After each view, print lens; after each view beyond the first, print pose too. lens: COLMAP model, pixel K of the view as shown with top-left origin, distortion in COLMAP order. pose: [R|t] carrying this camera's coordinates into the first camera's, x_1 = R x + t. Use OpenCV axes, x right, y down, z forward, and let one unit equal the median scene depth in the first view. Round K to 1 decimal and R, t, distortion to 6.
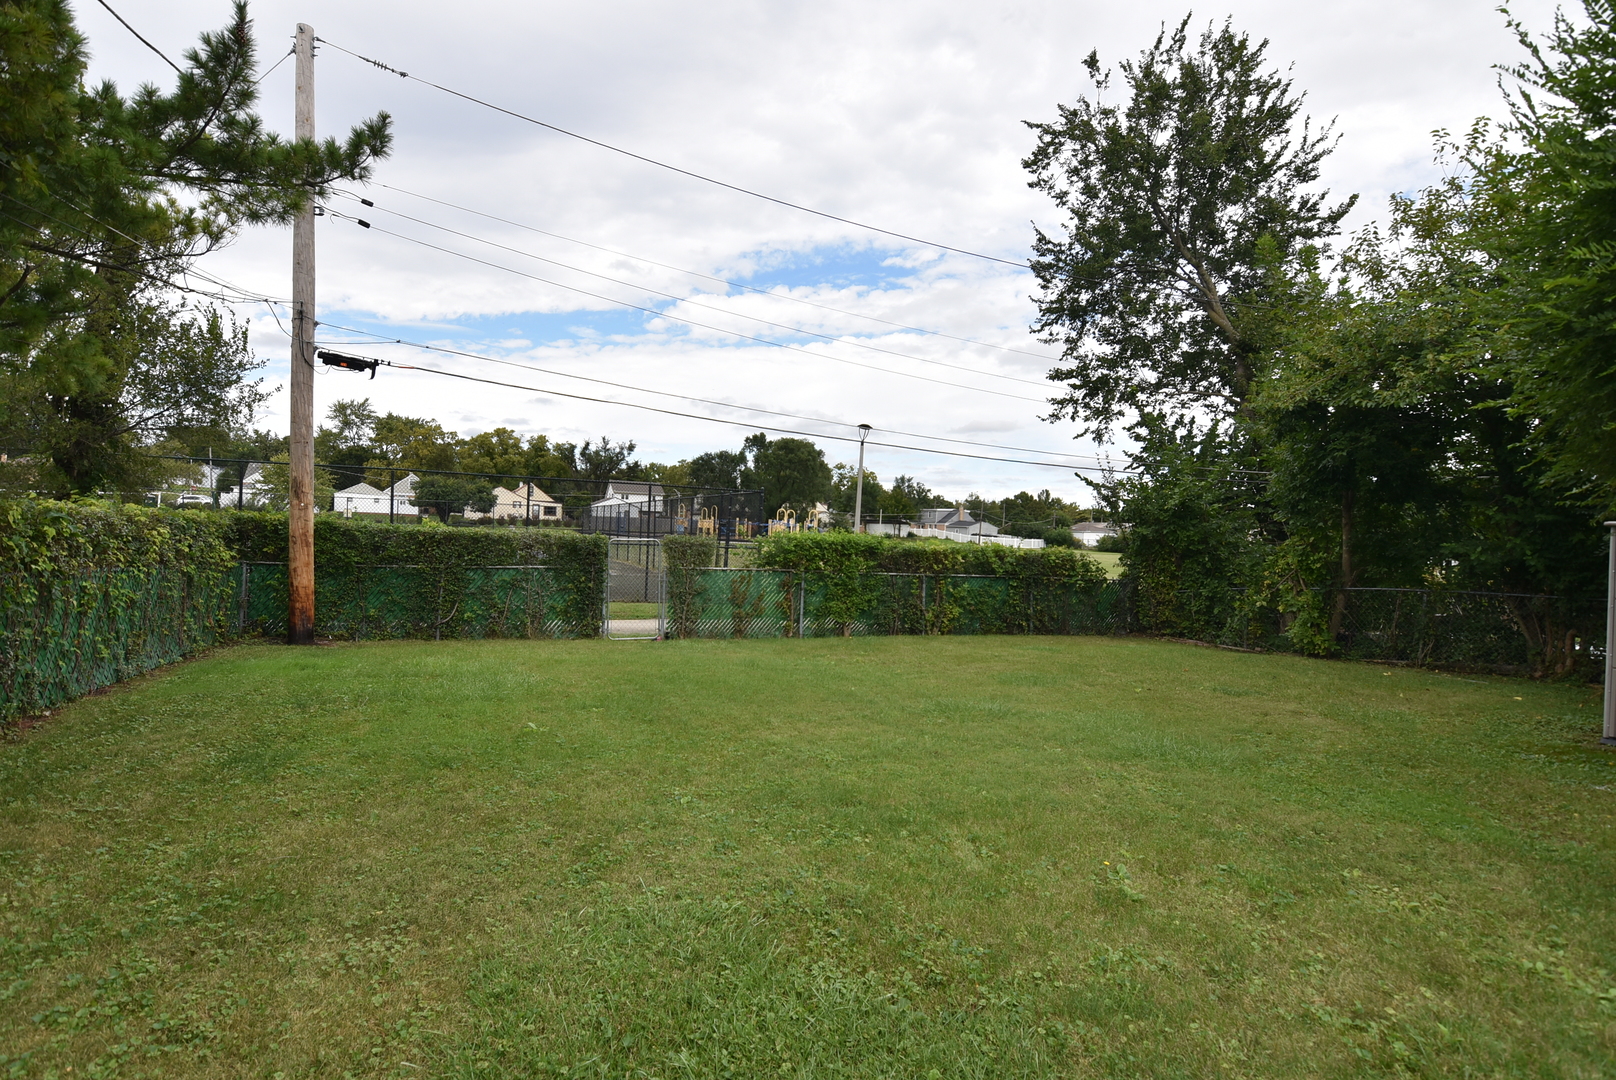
lens RADIAL K [[786.8, 0, 806.2], [0, 786.8, 545.8], [0, 0, 1]] dist [-0.007971, -0.010201]
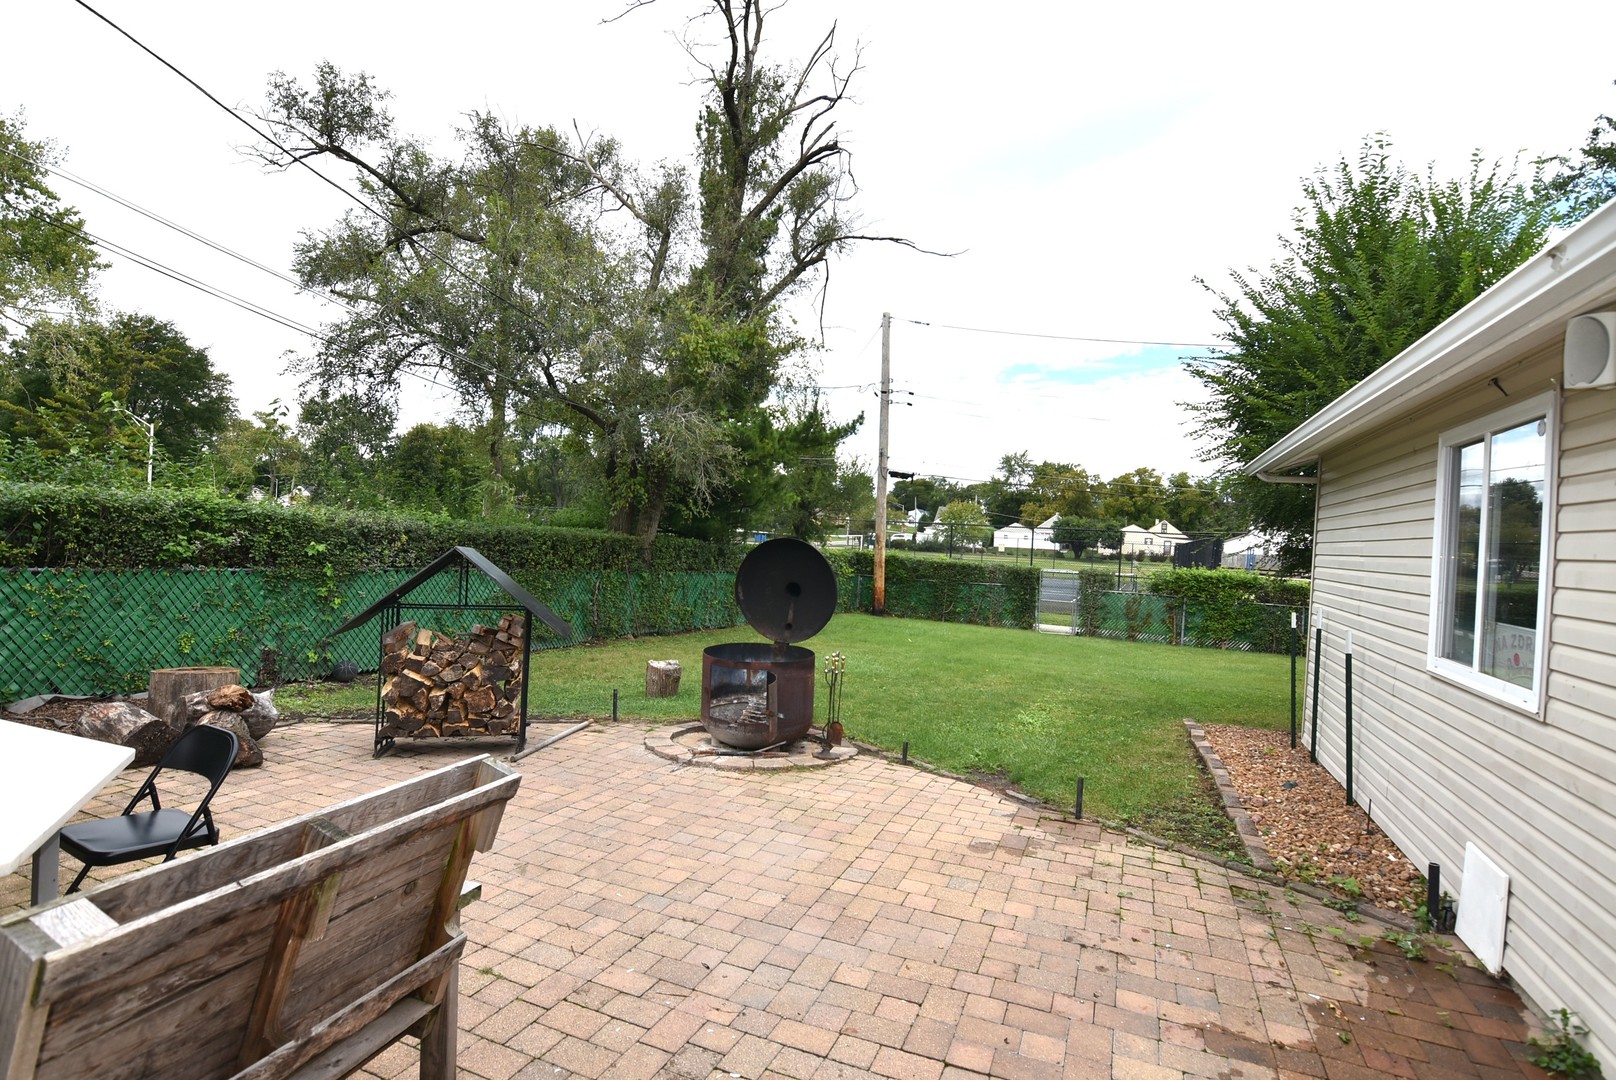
lens RADIAL K [[786.3, 0, 804.2], [0, 786.3, 549.8], [0, 0, 1]] dist [0.002568, -0.015863]
pose [[0.692357, 0.010398, -0.721480, 0.078485], [-0.038903, 0.998980, -0.022936, 0.001013], [0.720505, 0.043948, 0.692055, -0.062629]]
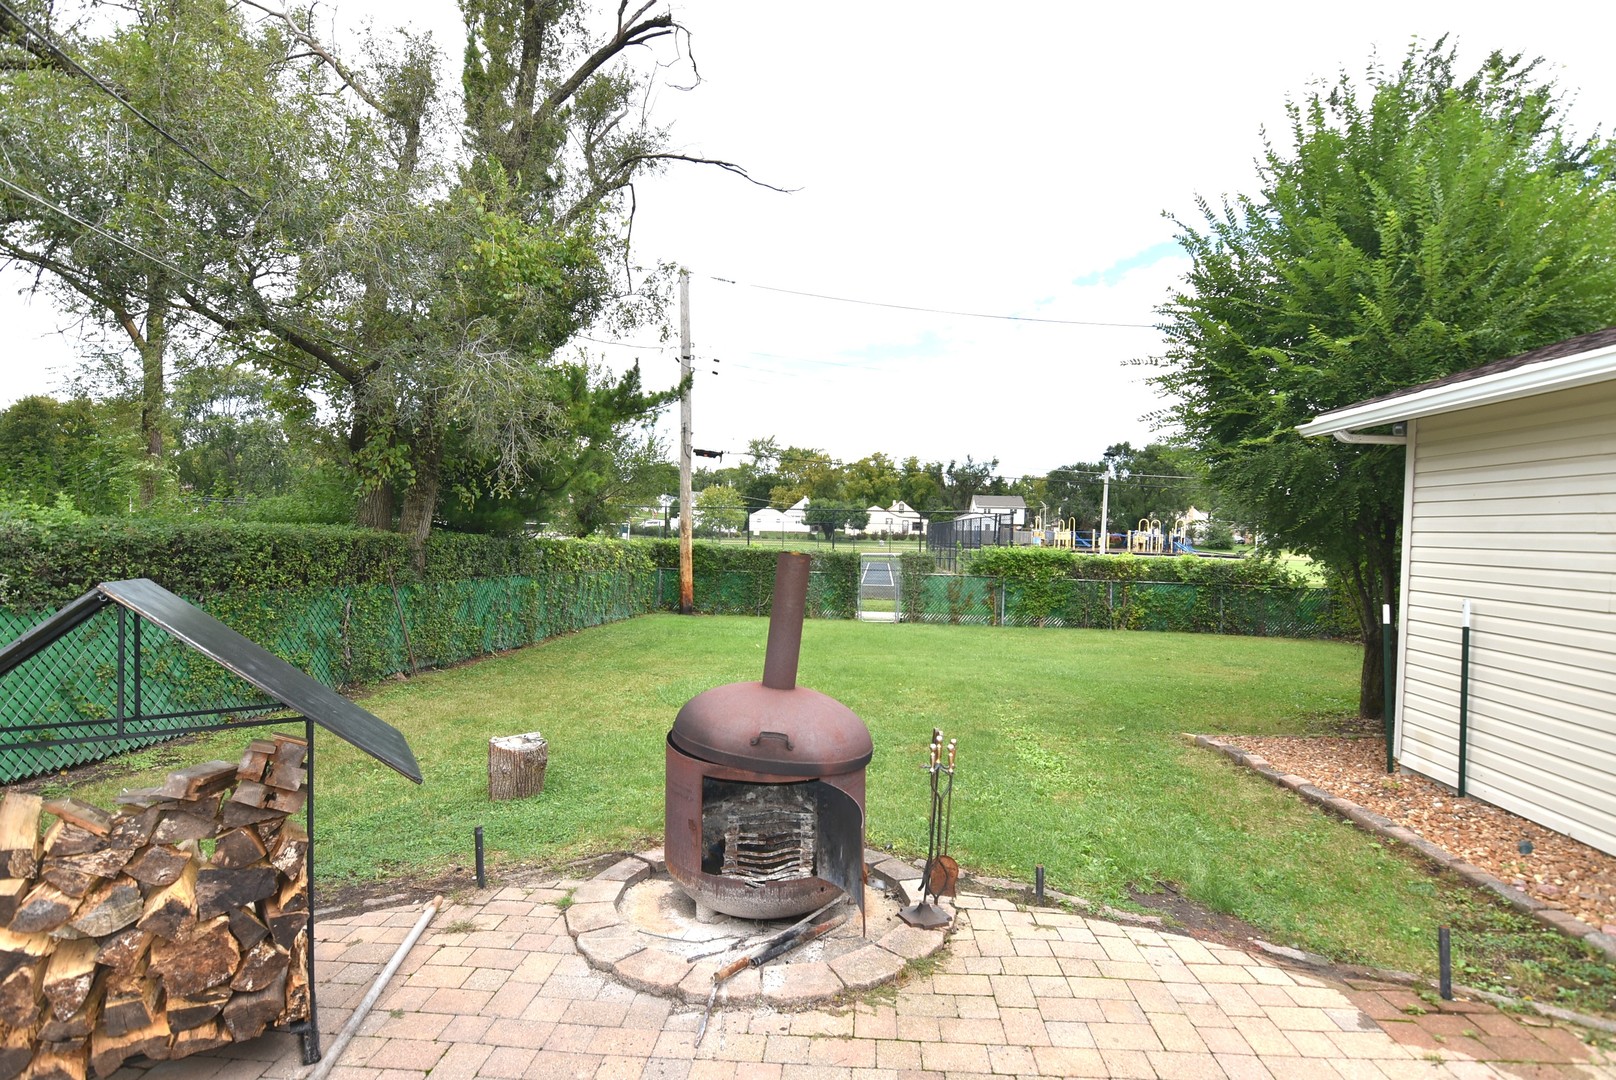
lens RADIAL K [[786.3, 0, 804.2], [0, 786.3, 549.8], [0, 0, 1]] dist [0.002568, -0.015863]
pose [[0.885984, -0.008095, -0.463646, 0.047728], [0.003526, 0.999936, -0.010719, -0.000129], [0.463703, 0.007862, 0.885956, -0.051698]]
